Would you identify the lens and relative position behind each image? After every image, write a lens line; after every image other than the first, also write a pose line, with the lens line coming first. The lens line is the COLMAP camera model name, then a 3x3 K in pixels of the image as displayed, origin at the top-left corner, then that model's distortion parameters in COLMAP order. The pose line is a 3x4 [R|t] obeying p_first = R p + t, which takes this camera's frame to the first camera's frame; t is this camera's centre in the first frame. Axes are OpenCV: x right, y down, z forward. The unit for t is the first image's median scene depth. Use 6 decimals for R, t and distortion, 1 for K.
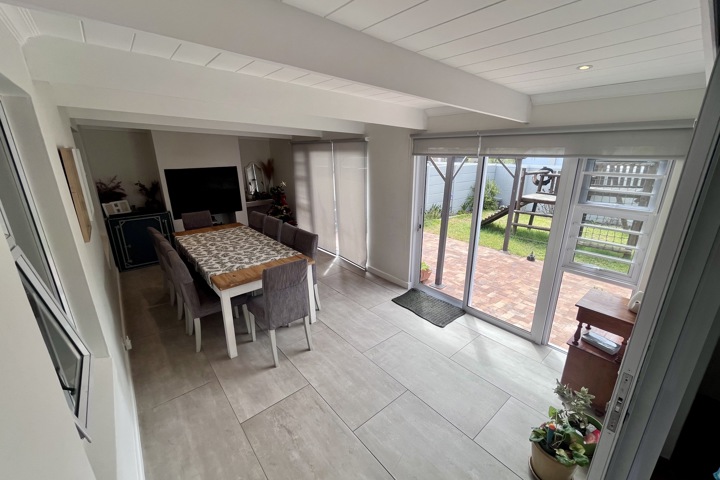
lens RADIAL K [[292.7, 0, 359.7], [0, 292.7, 238.0], [0, 0, 1]] dist [0.000690, 0.000026]
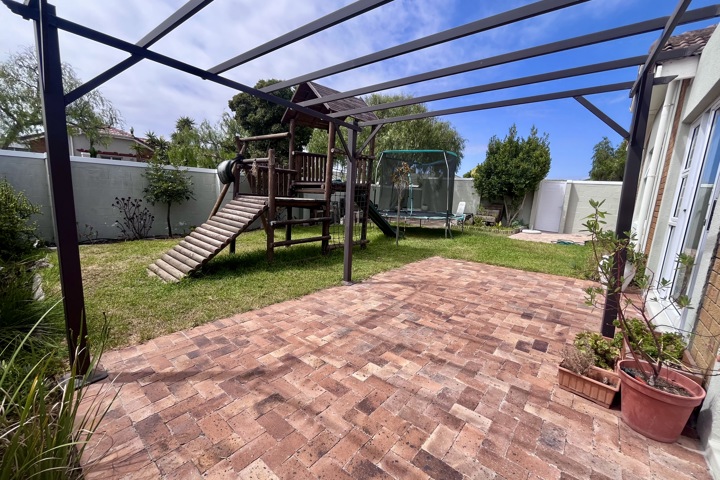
lens RADIAL K [[292.7, 0, 360.2], [0, 292.7, 239.5], [0, 0, 1]] dist [0.000690, 0.000026]
pose [[-0.163816, -0.172231, 0.971340, -0.097452], [0.234557, 0.949603, 0.207935, -0.166296], [-0.958200, 0.261897, -0.115163, 1.037136]]
